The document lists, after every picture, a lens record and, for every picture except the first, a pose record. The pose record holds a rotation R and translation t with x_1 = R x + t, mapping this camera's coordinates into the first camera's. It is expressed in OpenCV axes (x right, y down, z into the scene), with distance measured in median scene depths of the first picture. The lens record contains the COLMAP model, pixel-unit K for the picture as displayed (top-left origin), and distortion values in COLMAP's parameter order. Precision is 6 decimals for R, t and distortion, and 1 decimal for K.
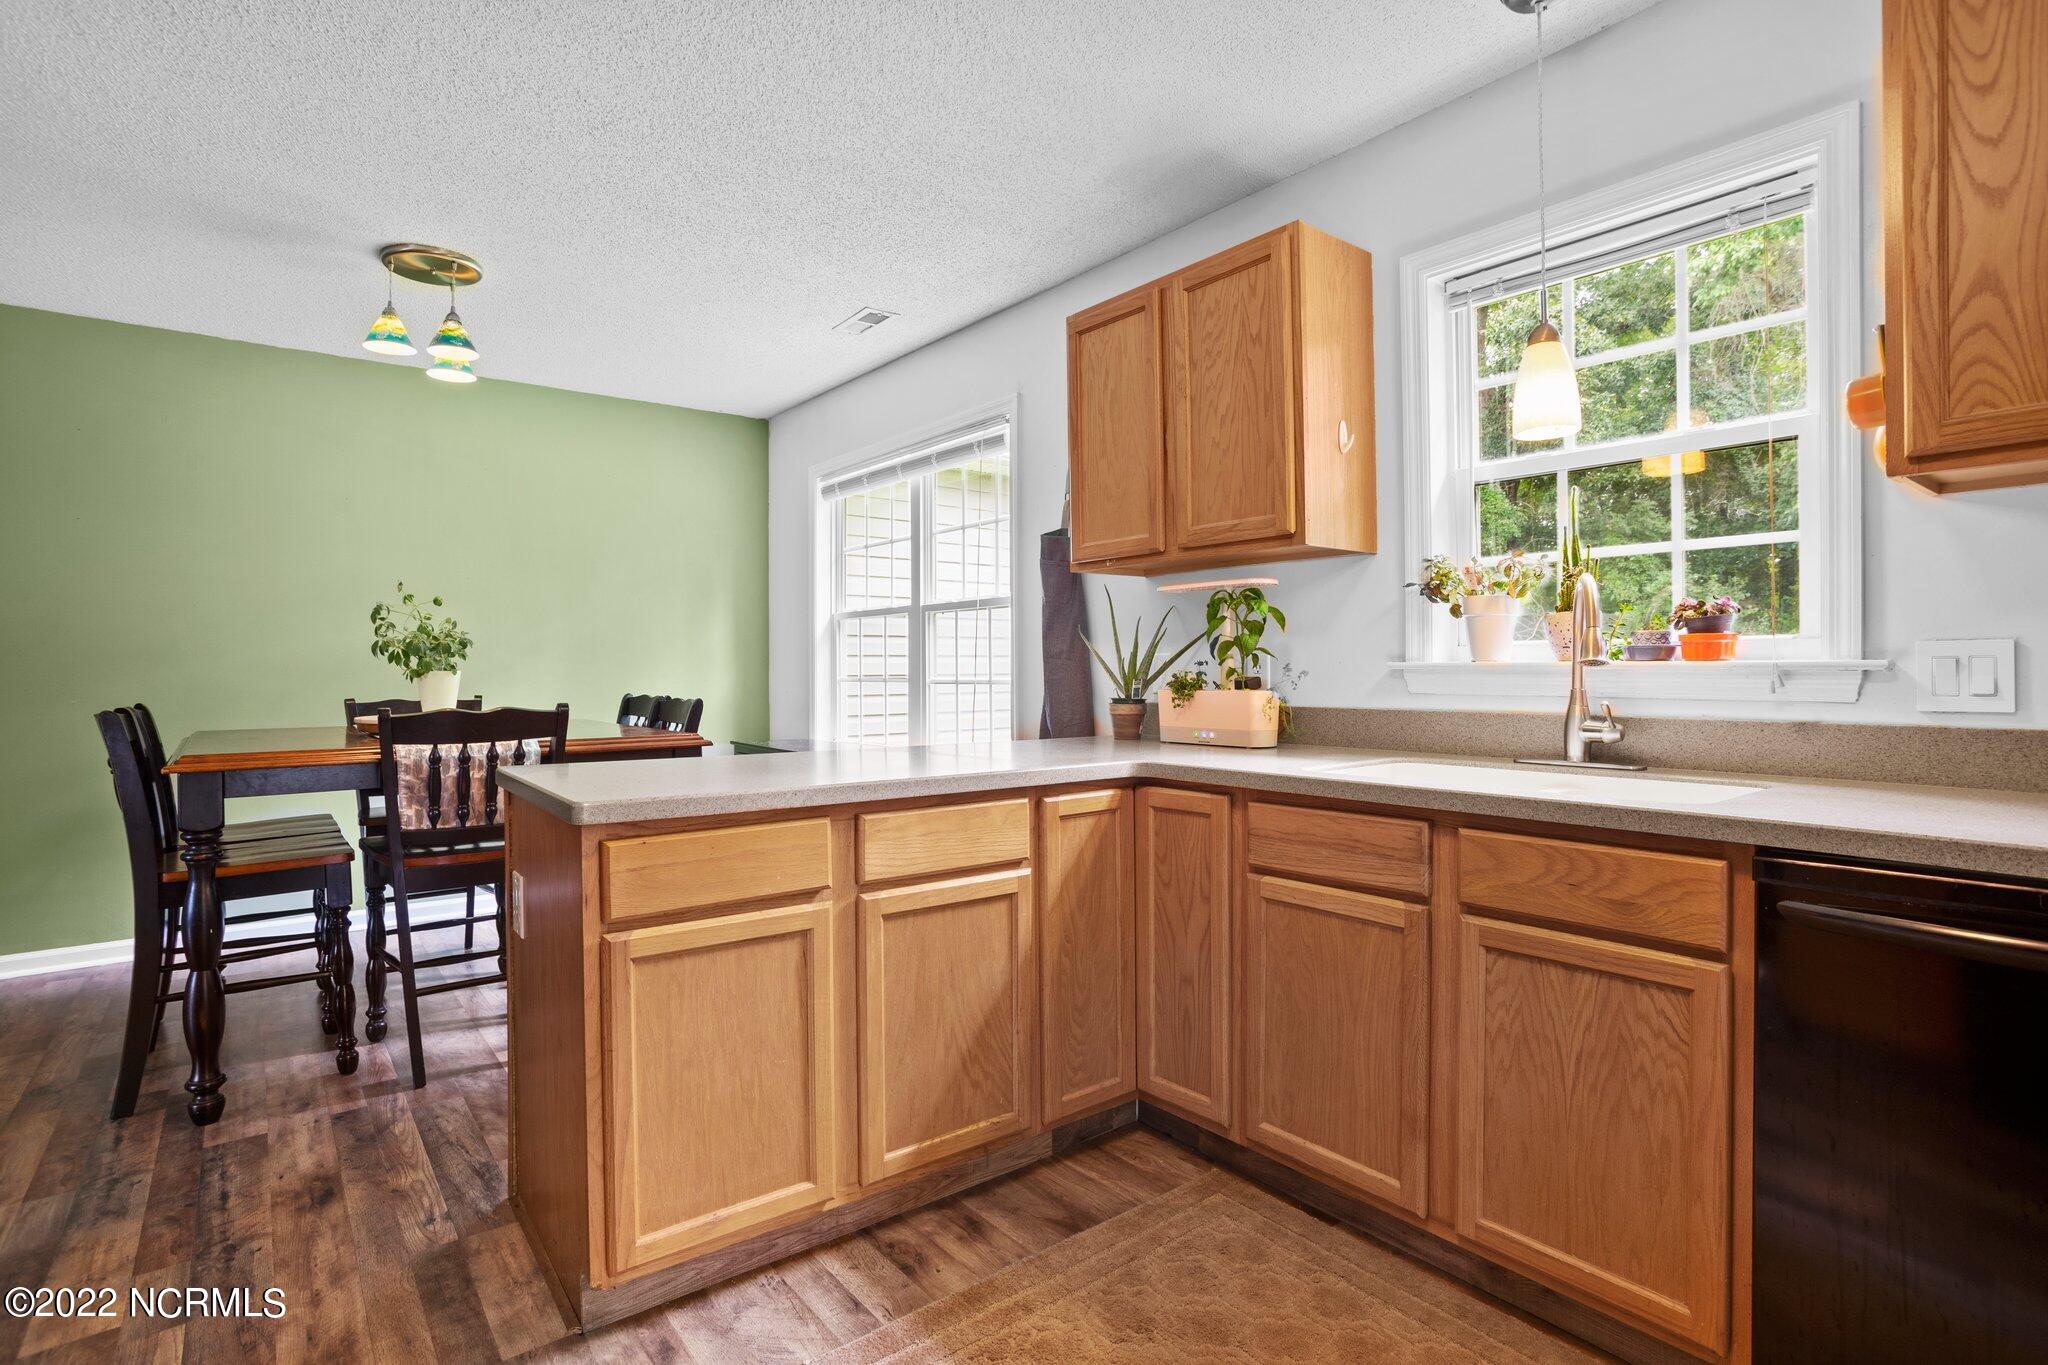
lens RADIAL K [[995.6, 0, 1089.5], [0, 995.6, 698.5], [0, 0, 1]] dist [-0.064473, 0.018422]
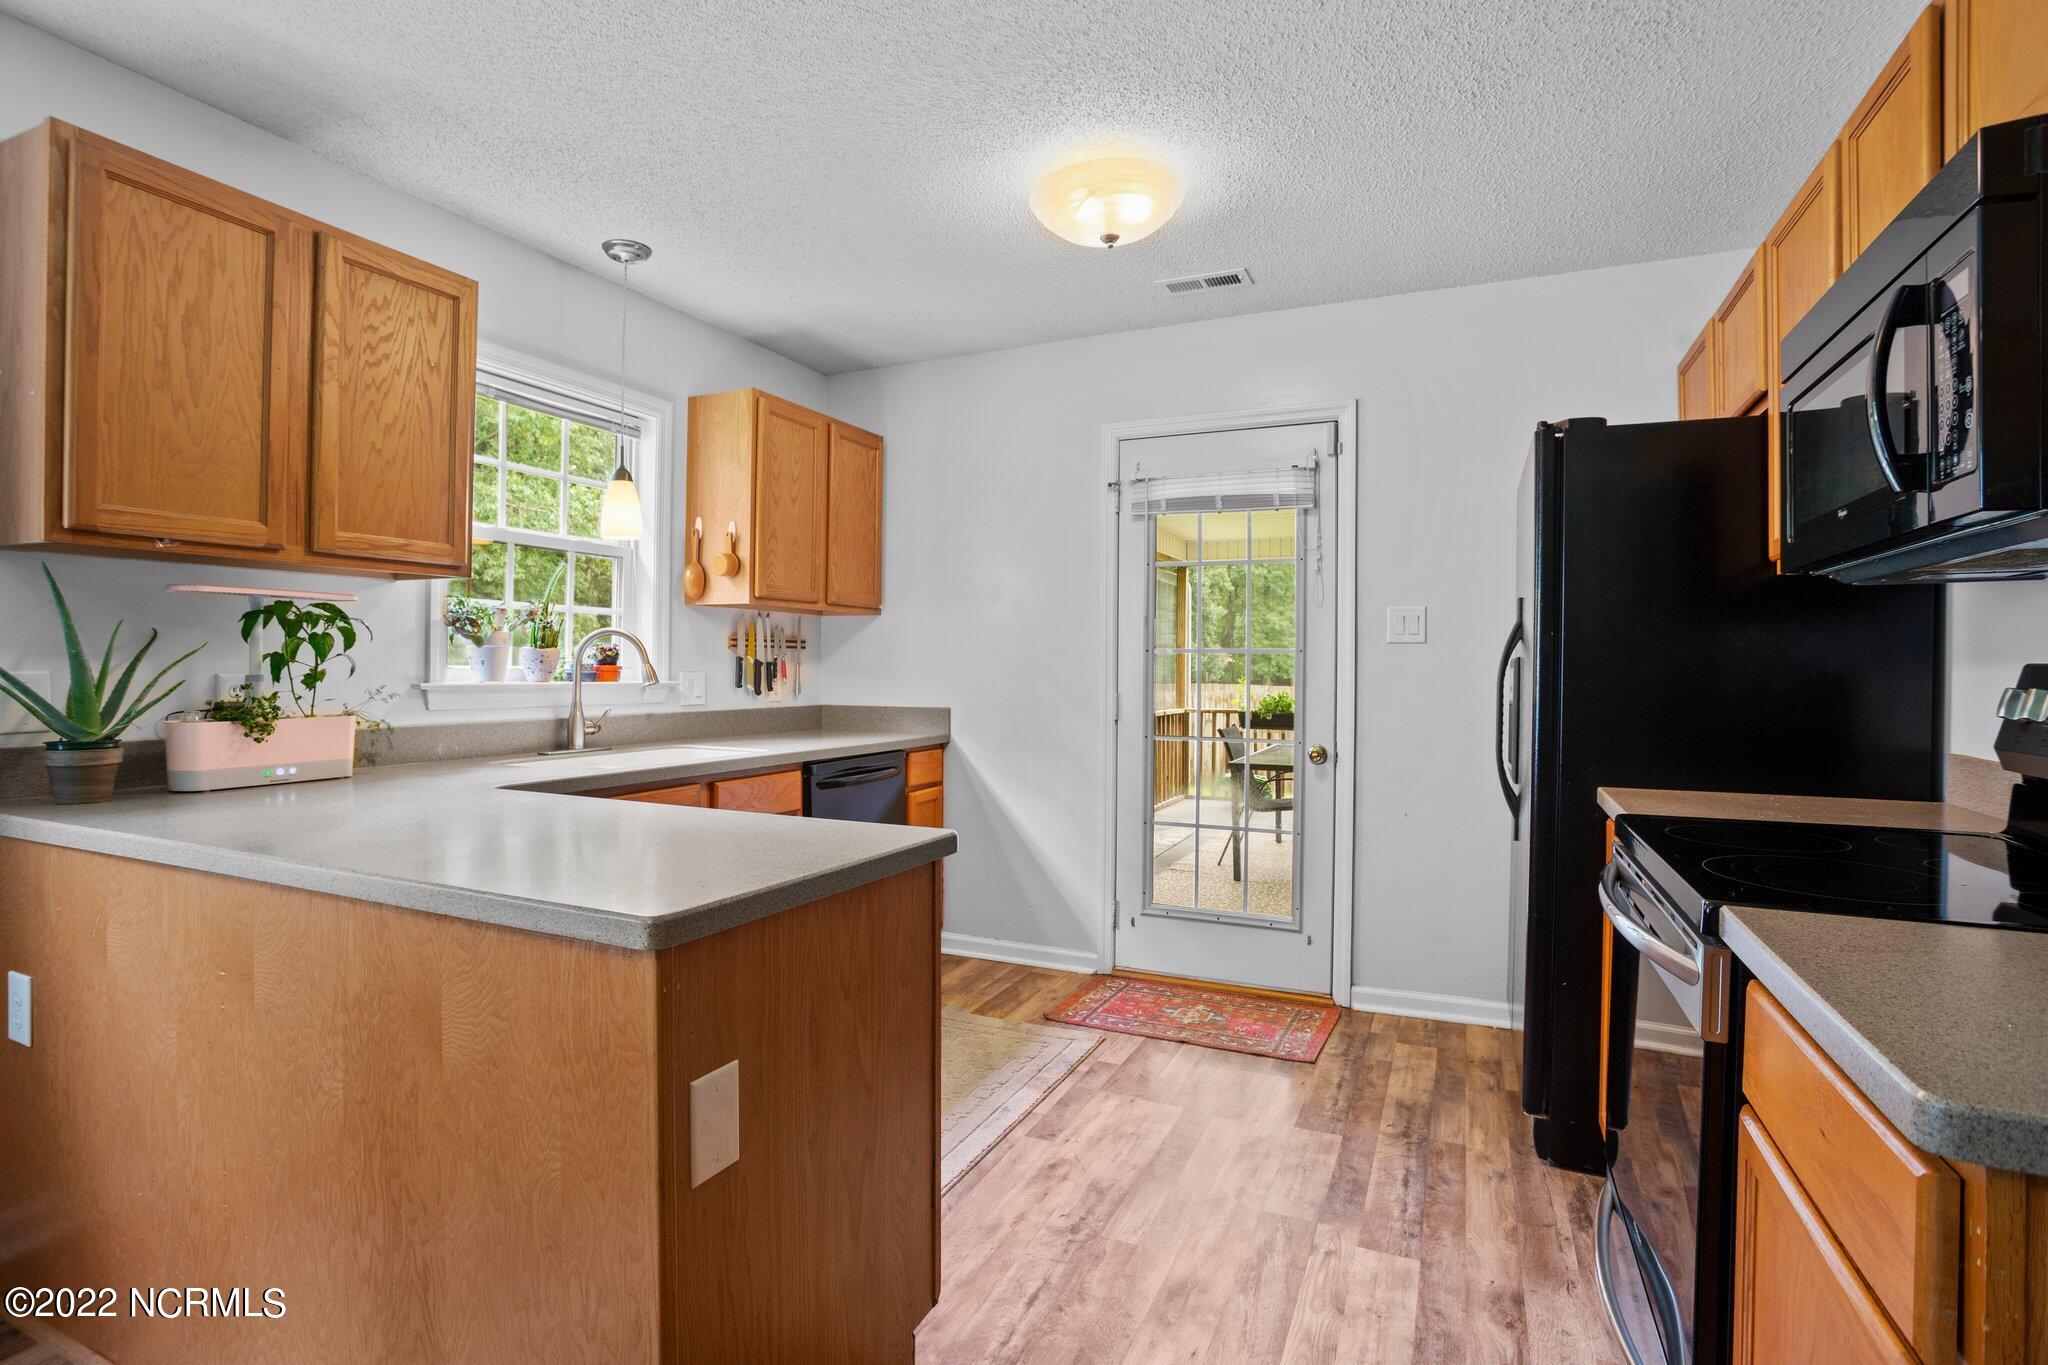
lens RADIAL K [[995.6, 0, 1028.6], [0, 995.6, 670.3], [0, 0, 1]] dist [-0.064473, 0.018422]
pose [[-0.438037, -0.003698, 0.898949, -1.004056], [0.015227, 0.999818, 0.011533, -0.054738], [-0.898828, 0.018740, -0.437901, 0.894606]]
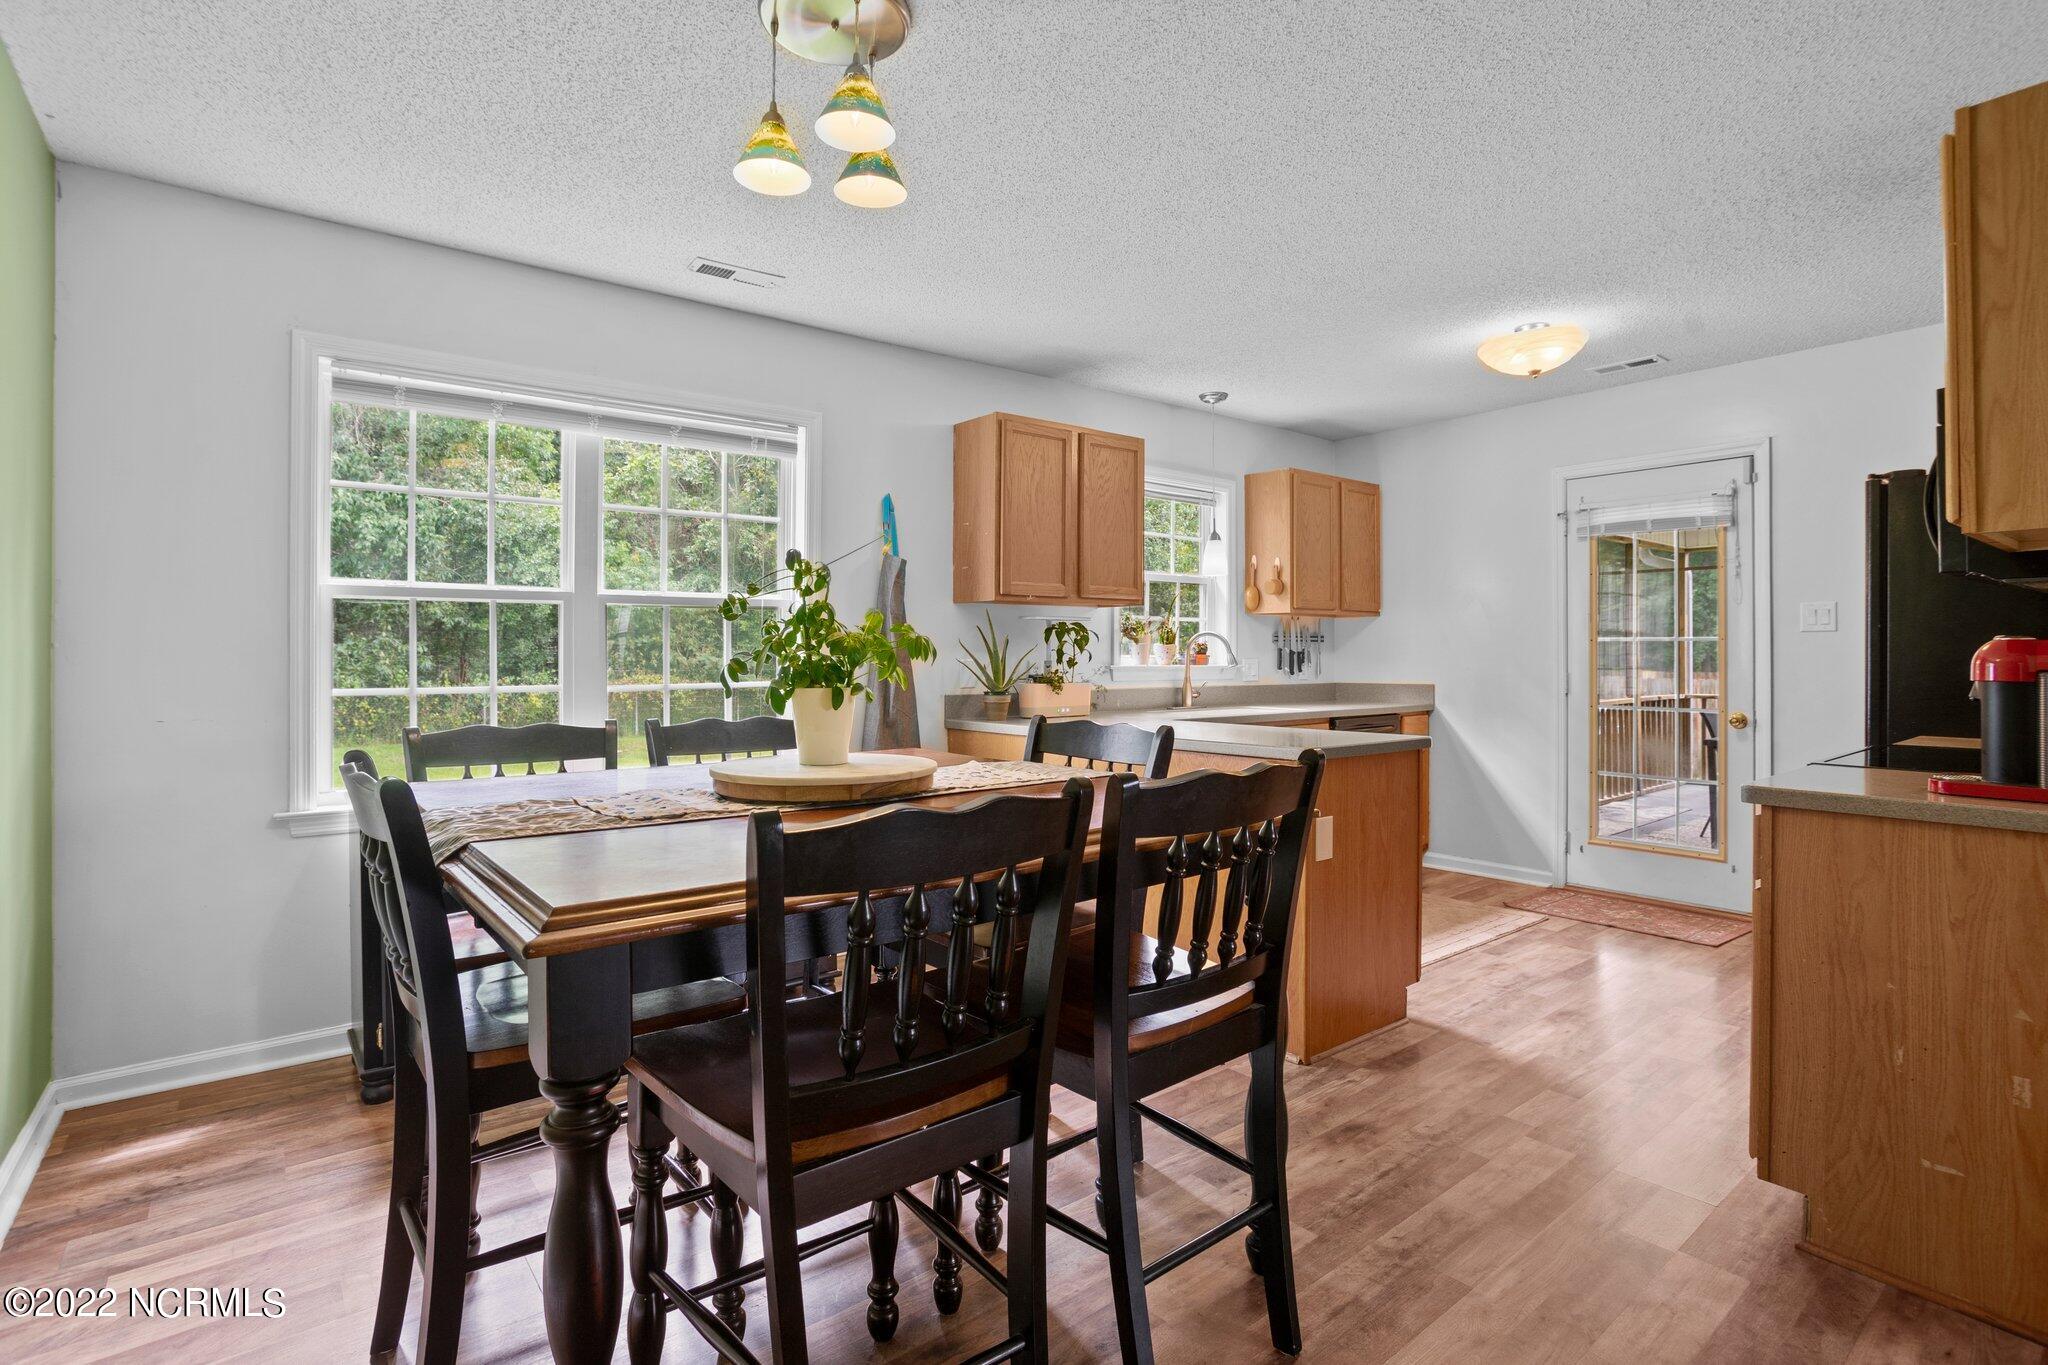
lens RADIAL K [[995.6, 0, 1041.0], [0, 995.6, 649.6], [0, 0, 1]] dist [-0.064473, 0.018422]
pose [[0.013296, 0.008012, 0.999880, -1.708461], [0.024325, 0.999669, -0.008334, -0.056344], [-0.999616, 0.024433, 0.013097, 1.148314]]
